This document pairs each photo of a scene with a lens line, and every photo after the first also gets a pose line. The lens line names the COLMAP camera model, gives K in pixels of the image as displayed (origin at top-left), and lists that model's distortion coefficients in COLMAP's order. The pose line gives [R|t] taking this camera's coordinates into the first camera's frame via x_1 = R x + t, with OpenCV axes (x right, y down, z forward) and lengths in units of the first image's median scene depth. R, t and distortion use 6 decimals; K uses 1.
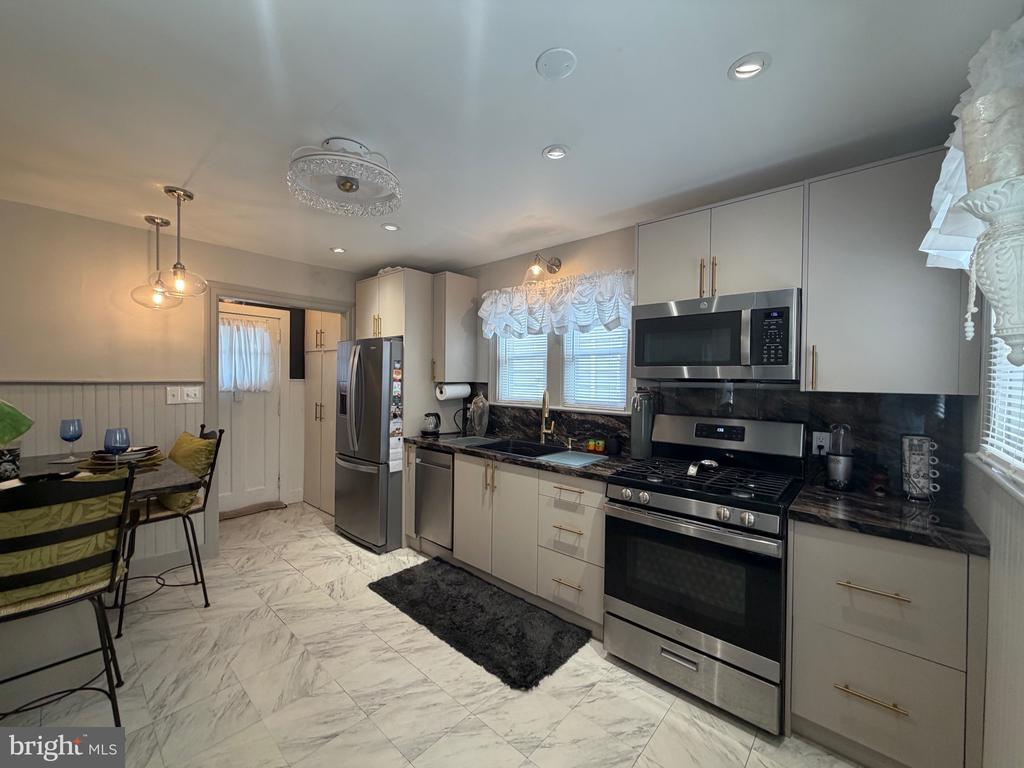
lens RADIAL K [[408.2, 0, 511.0], [0, 408.2, 385.2], [0, 0, 1]] dist [-0.000457, 0.000242]
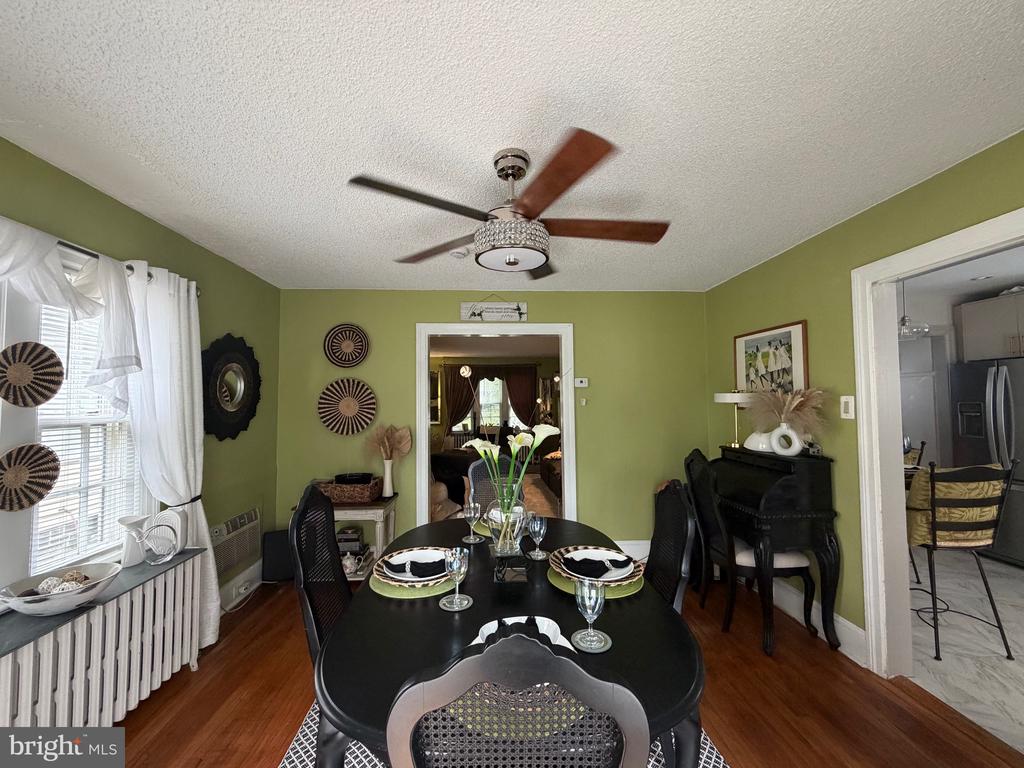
lens RADIAL K [[408.2, 0, 509.7], [0, 408.2, 382.7], [0, 0, 1]] dist [-0.000457, 0.000242]
pose [[0.702119, -0.054198, -0.709994, -0.697265], [0.010089, 0.997756, -0.066187, -0.001269], [0.711988, 0.039308, 0.701090, -0.782959]]
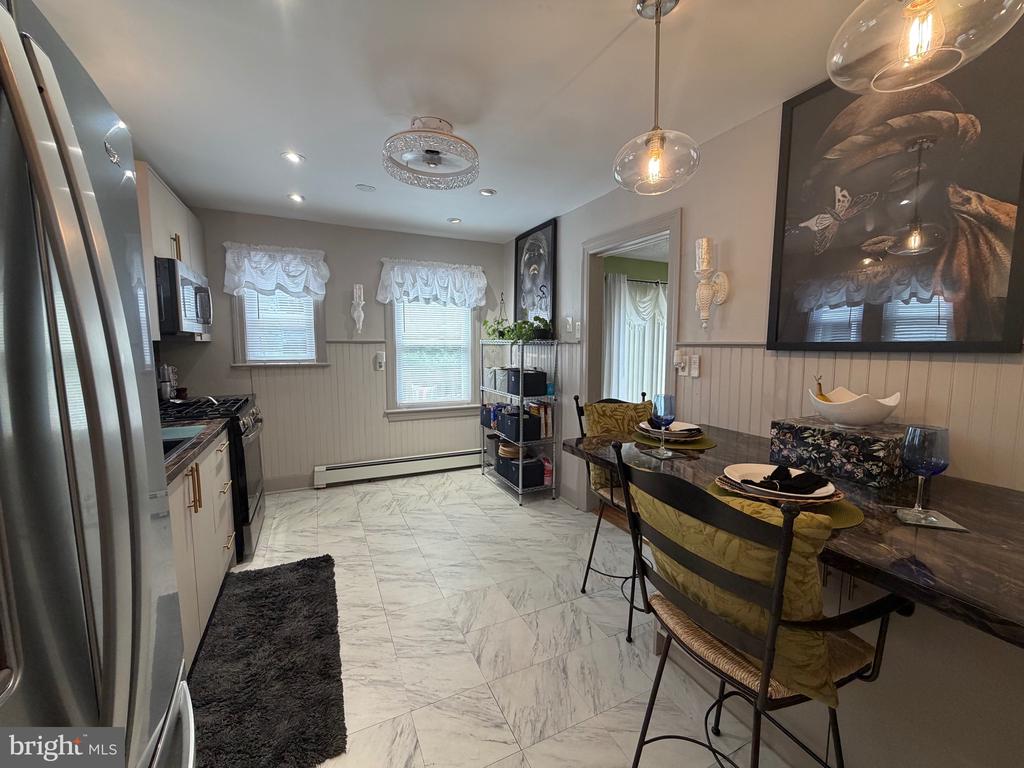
lens RADIAL K [[408.2, 0, 509.6], [0, 408.2, 386.8], [0, 0, 1]] dist [-0.000457, 0.000242]
pose [[-0.921160, -0.048867, 0.386104, -0.765940], [-0.001119, 0.992414, 0.122936, -0.002617], [-0.389183, 0.112812, -0.914227, 1.442042]]
